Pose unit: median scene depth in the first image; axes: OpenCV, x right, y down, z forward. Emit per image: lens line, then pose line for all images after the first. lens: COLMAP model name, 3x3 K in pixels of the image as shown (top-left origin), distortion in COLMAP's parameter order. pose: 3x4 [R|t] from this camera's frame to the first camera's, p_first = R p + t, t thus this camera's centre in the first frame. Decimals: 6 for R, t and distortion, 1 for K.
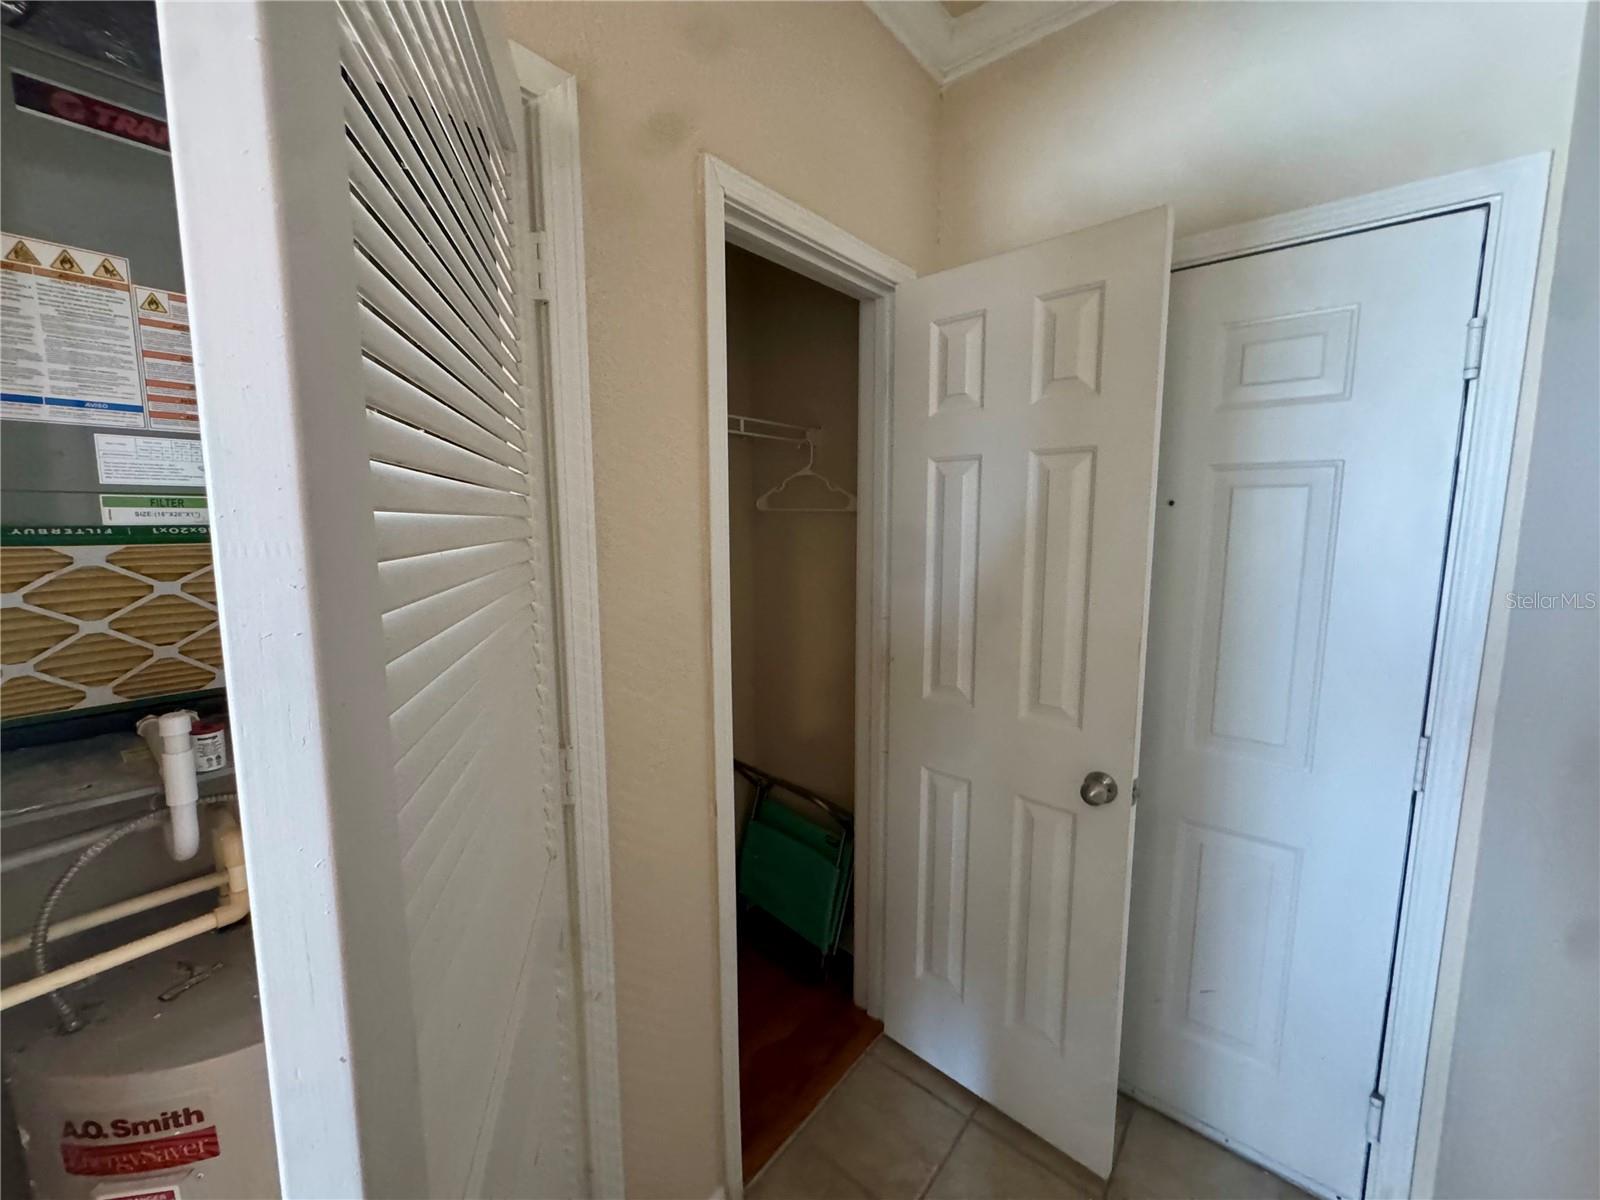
lens RADIAL K [[640.4, 0, 799.3], [0, 640.4, 602.4], [0, 0, 1]] dist [-0.004856, 0.000391]
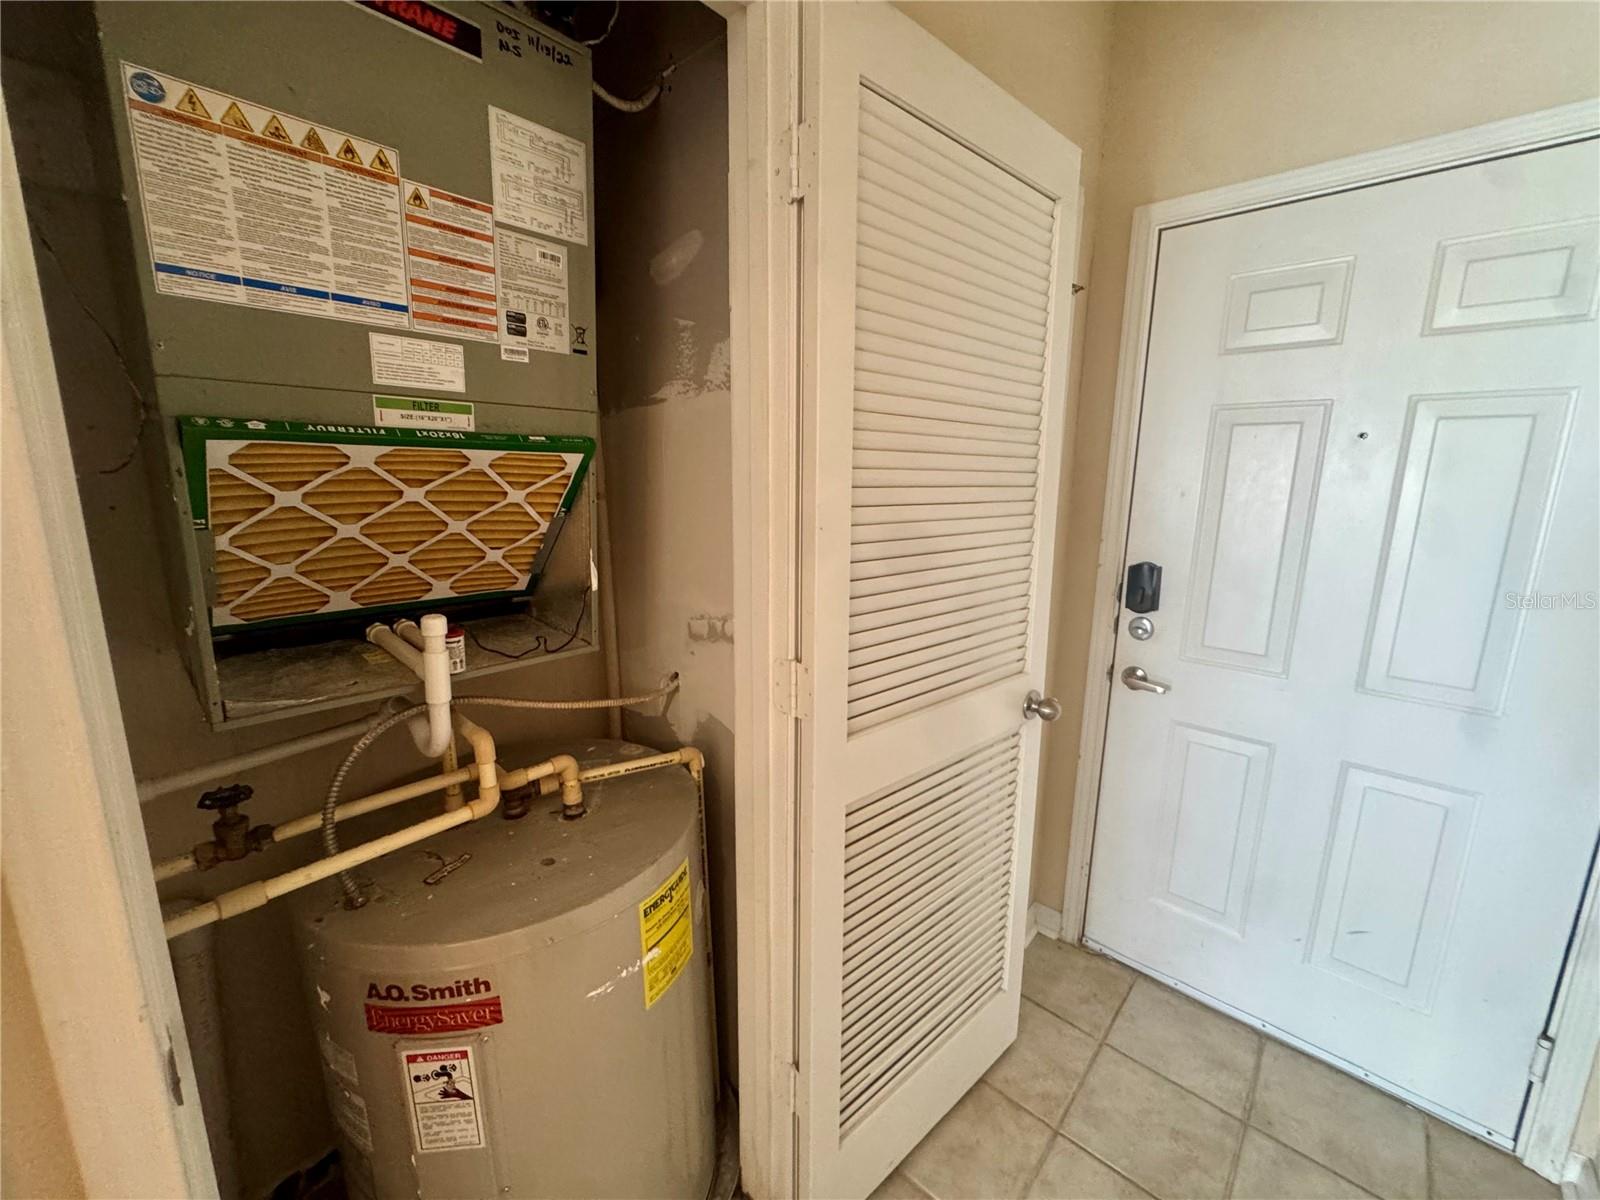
lens RADIAL K [[640.4, 0, 799.8], [0, 640.4, 603.7], [0, 0, 1]] dist [-0.004856, 0.000391]
pose [[0.998780, 0.023563, -0.043394, -0.372855], [-0.020546, 0.997426, 0.068697, 0.078576], [0.044901, -0.067721, 0.996693, -0.003153]]
